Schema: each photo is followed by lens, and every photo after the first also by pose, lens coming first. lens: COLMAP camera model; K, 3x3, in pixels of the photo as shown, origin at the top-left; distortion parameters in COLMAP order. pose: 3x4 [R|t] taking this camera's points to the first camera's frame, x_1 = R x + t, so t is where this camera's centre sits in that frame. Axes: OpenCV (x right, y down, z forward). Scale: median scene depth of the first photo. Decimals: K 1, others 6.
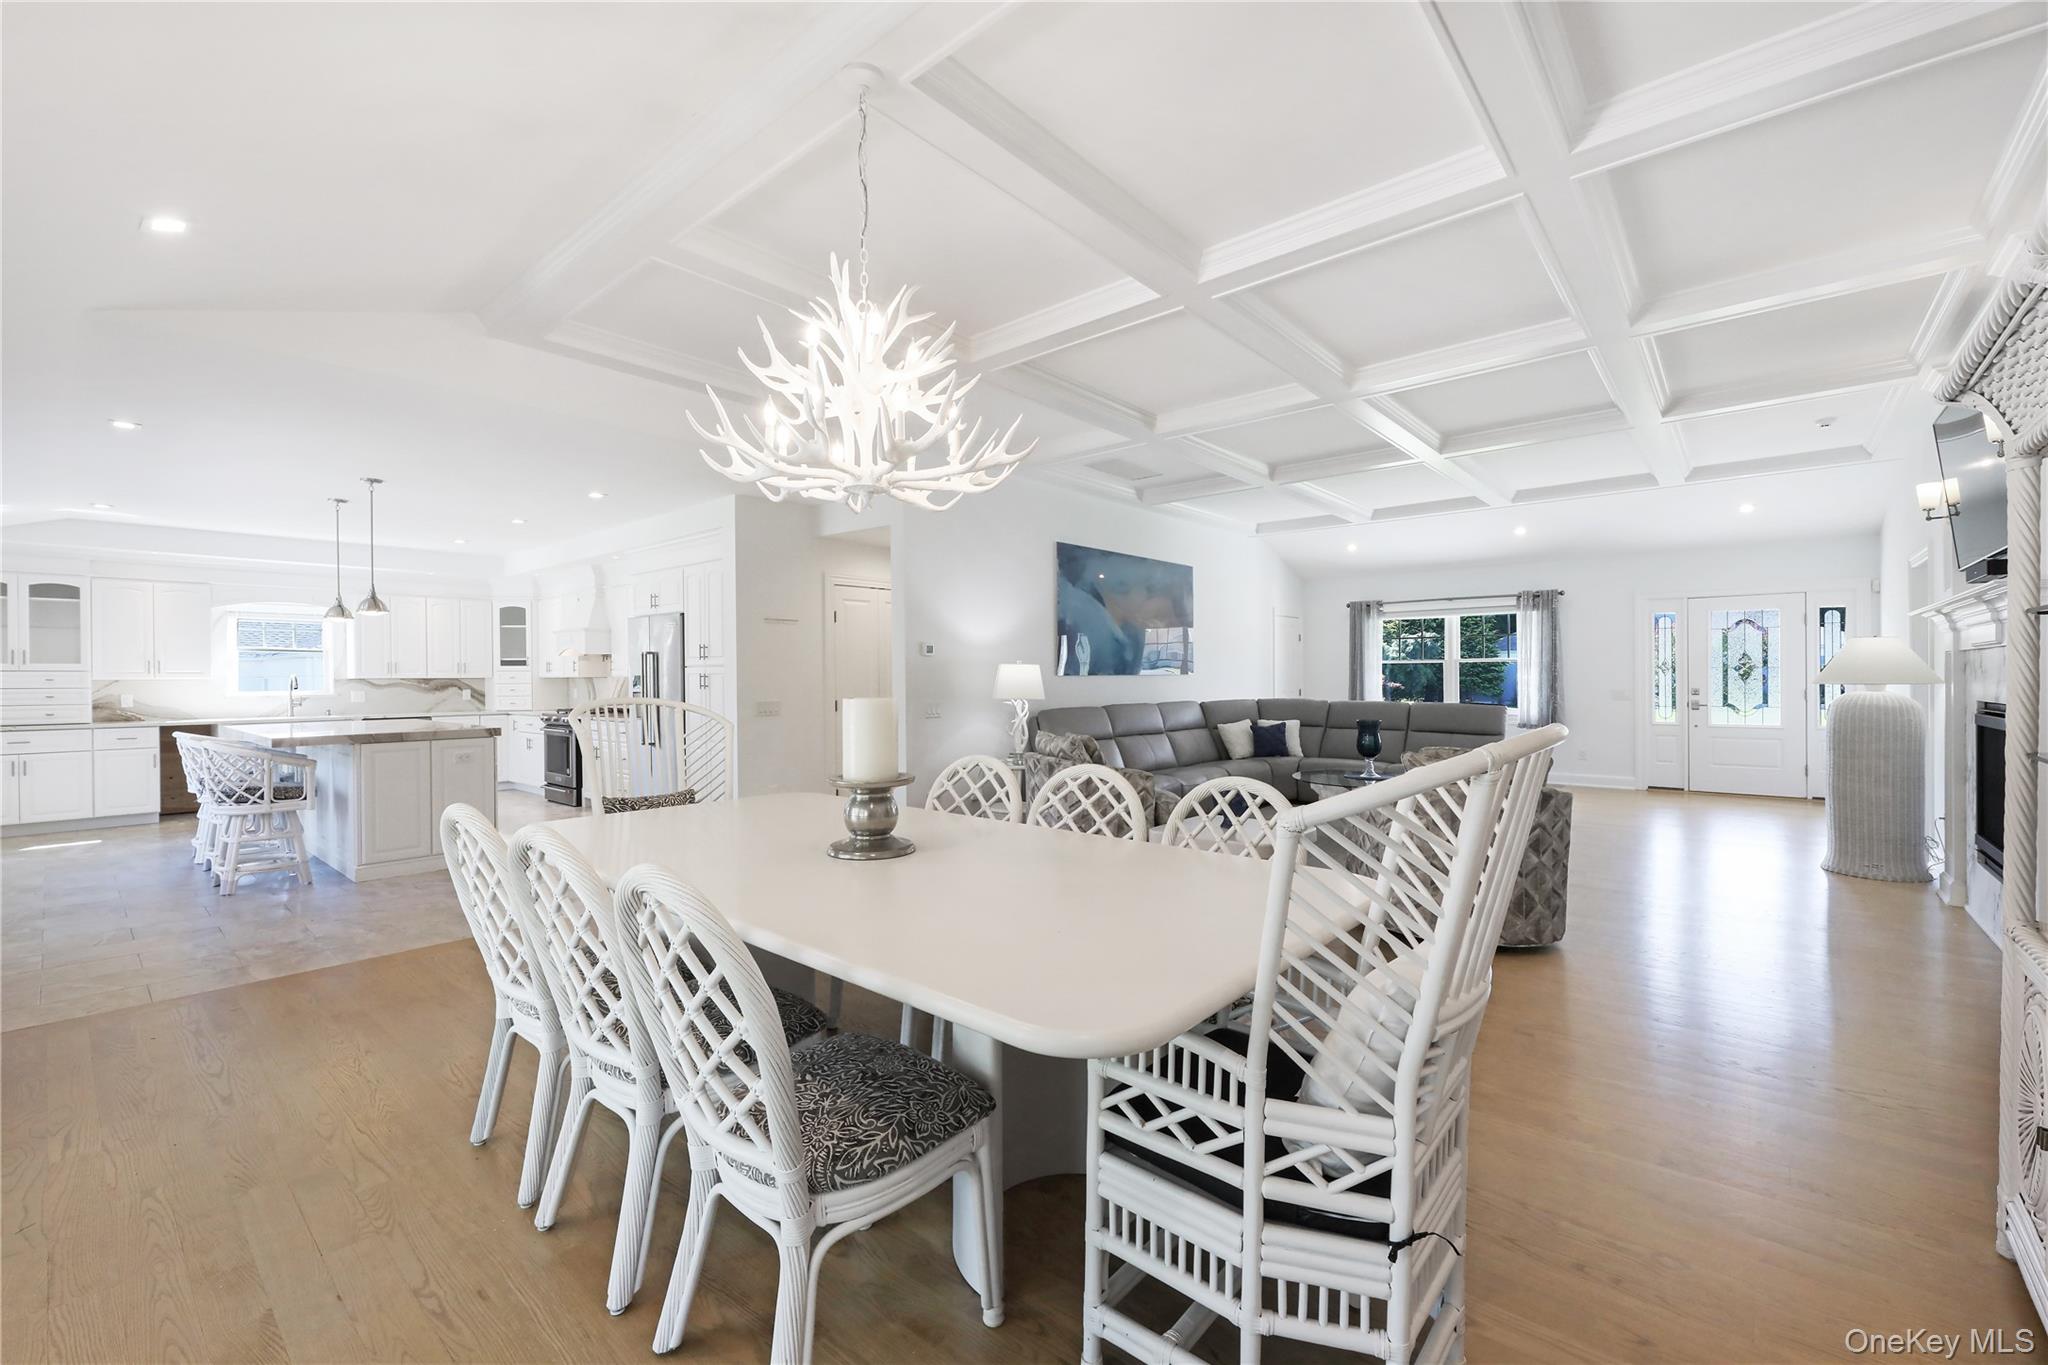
lens RADIAL K [[843.6, 0, 1024.0], [0, 843.6, 682.5], [0, 0, 1]] dist [0.001166, -0.000607]
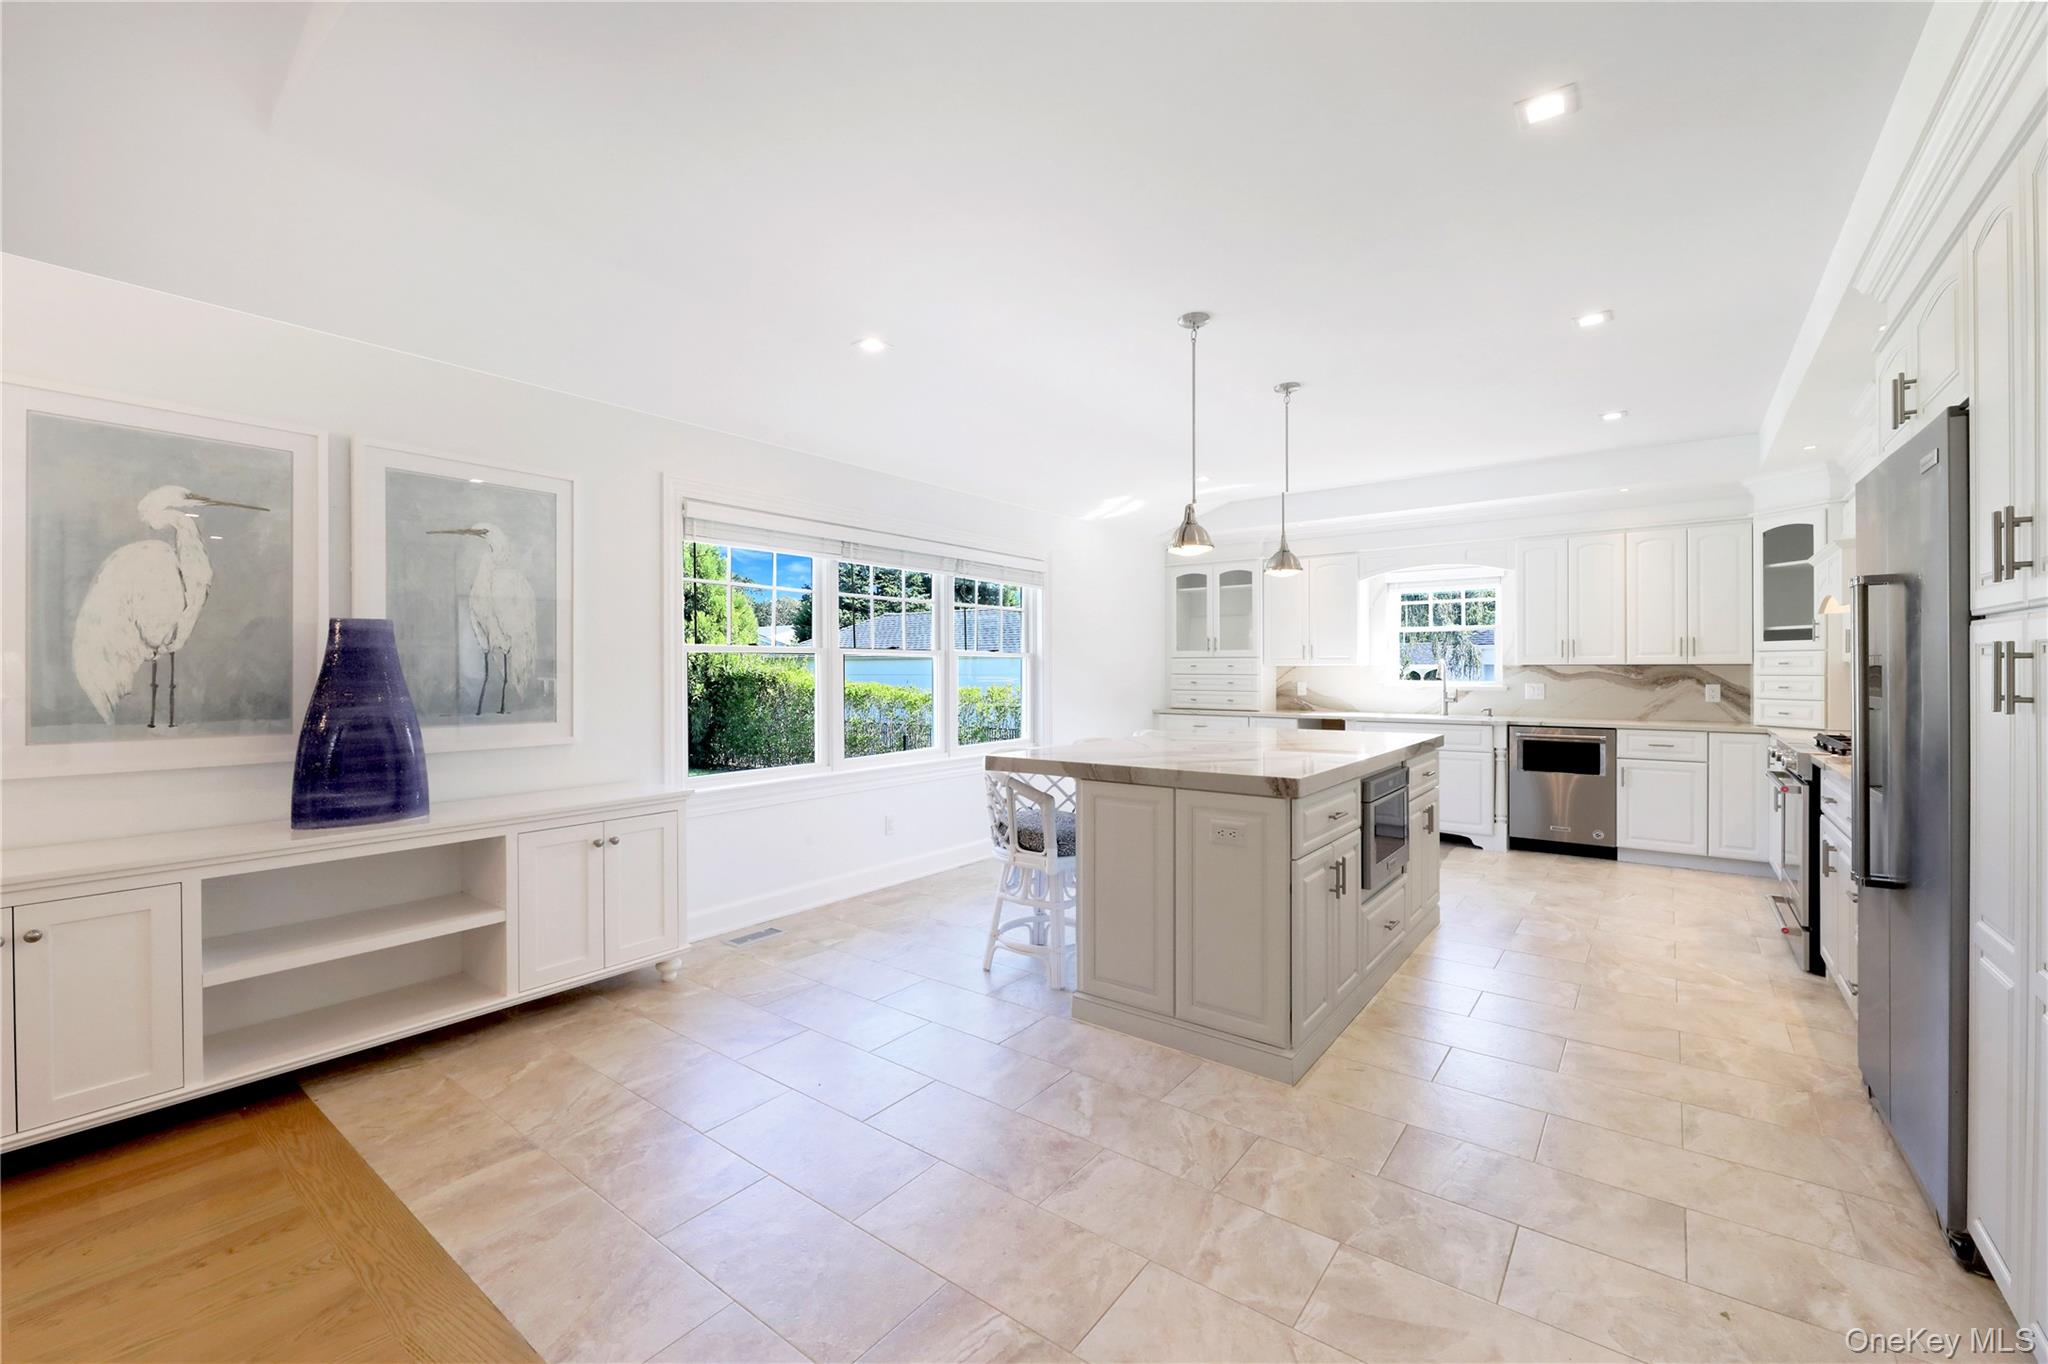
lens RADIAL K [[829.2, 0, 1021.0], [0, 829.2, 676.1], [0, 0, 1]] dist [0.000856, -0.000713]
pose [[0.052490, 0.013857, -0.998525, -0.143843], [-0.005663, 0.999892, 0.013579, -0.002569], [0.998605, 0.004942, 0.052563, 0.576400]]
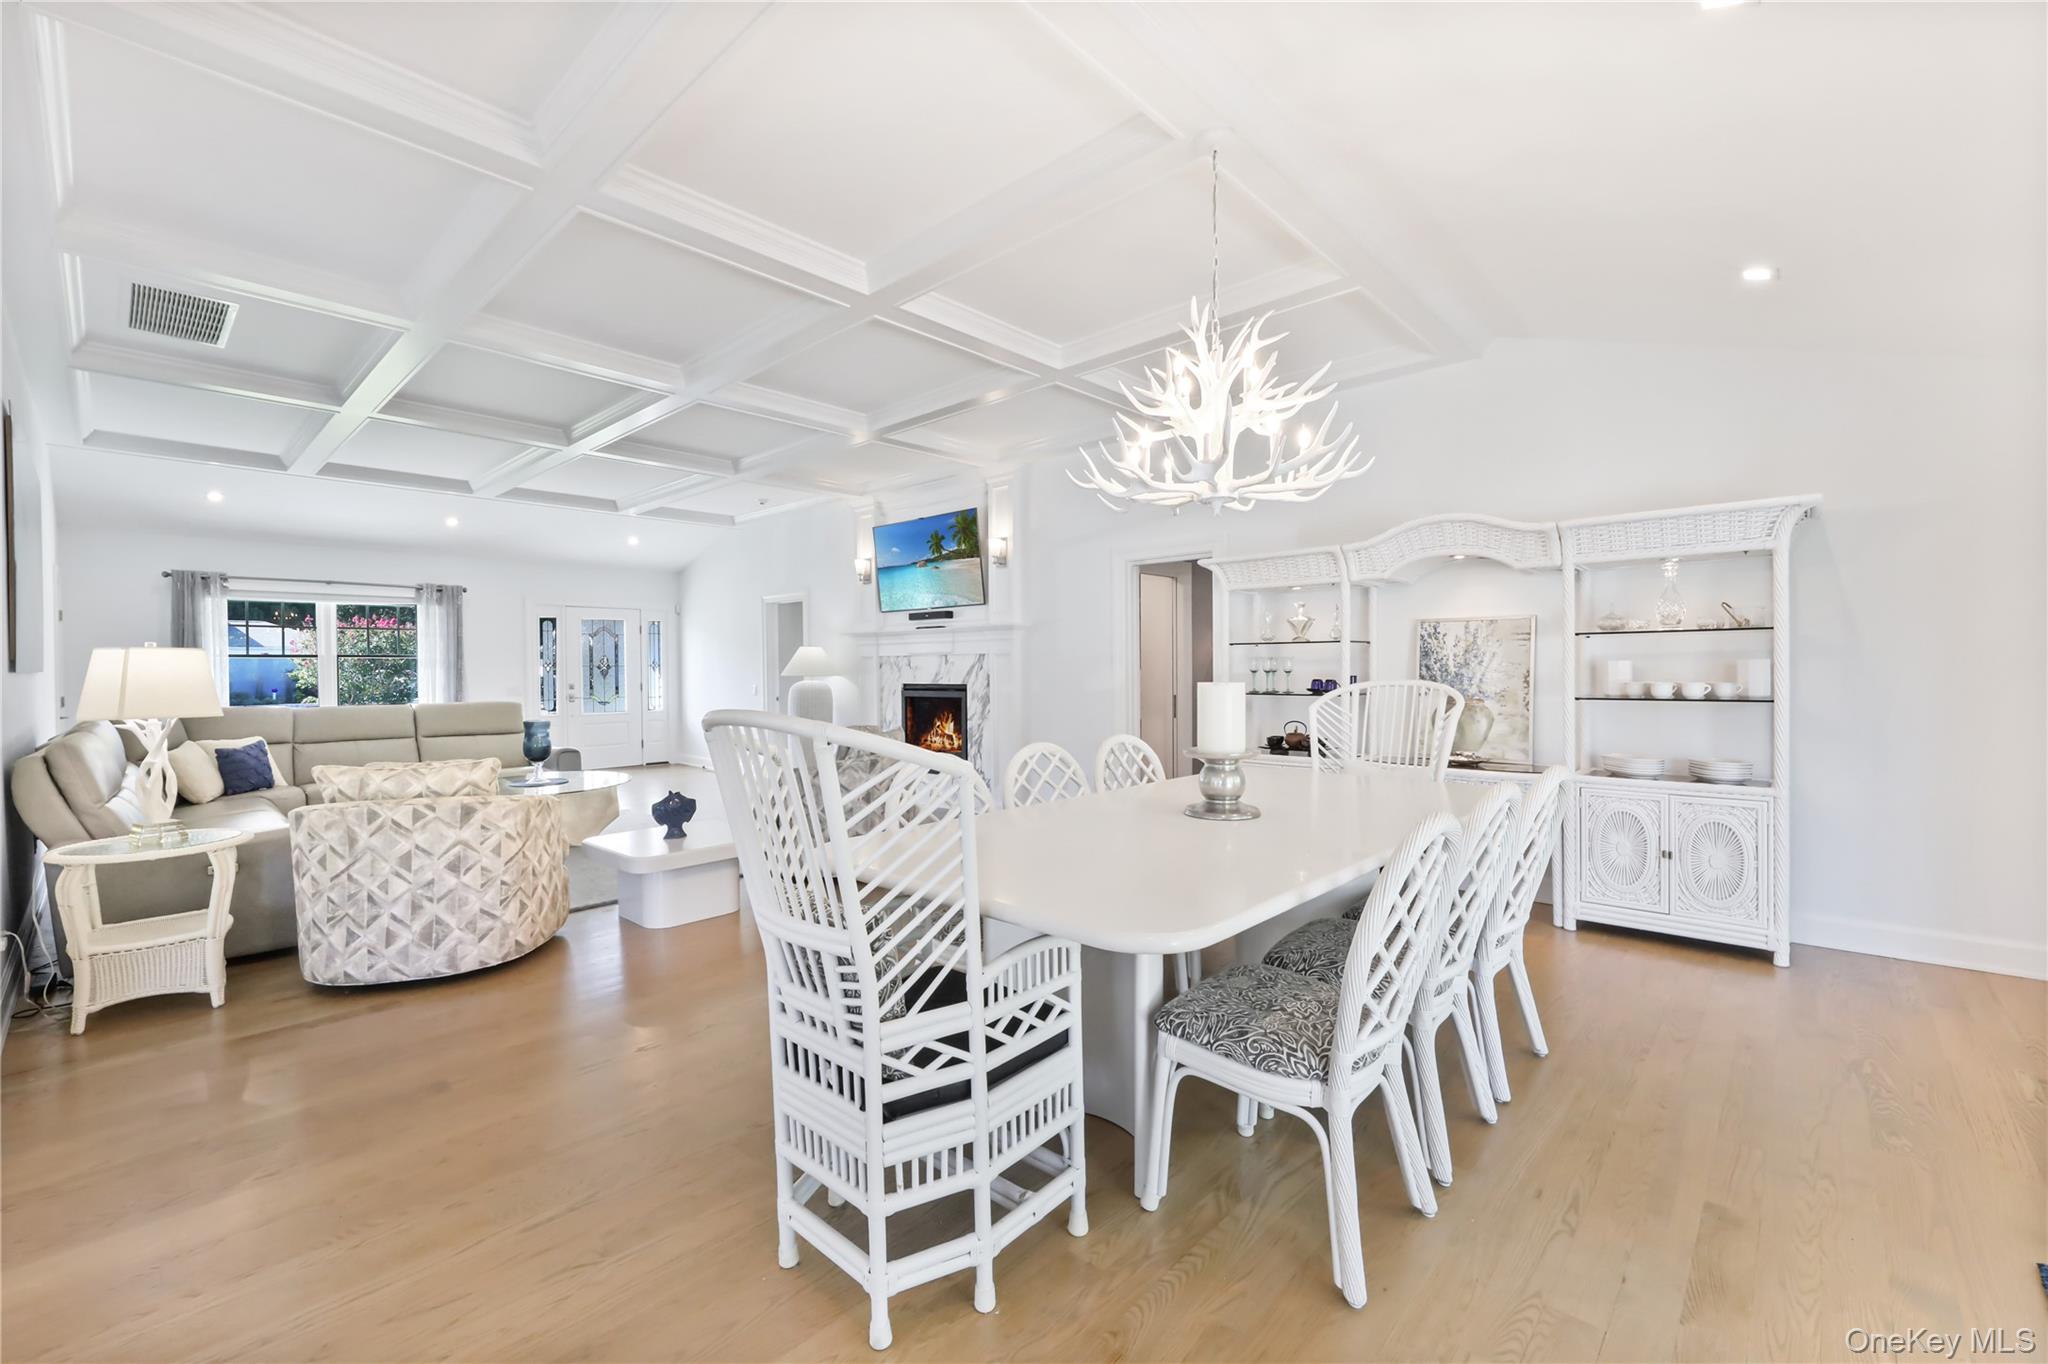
lens RADIAL K [[838.3, 0, 1044.9], [0, 838.3, 676.3], [0, 0, 1]] dist [0.001120, -0.000067]
pose [[0.024032, -0.007368, 0.999684, -0.367067], [0.015339, 0.999858, 0.007000, -0.001564], [-0.999593, 0.015166, 0.024142, 0.333049]]
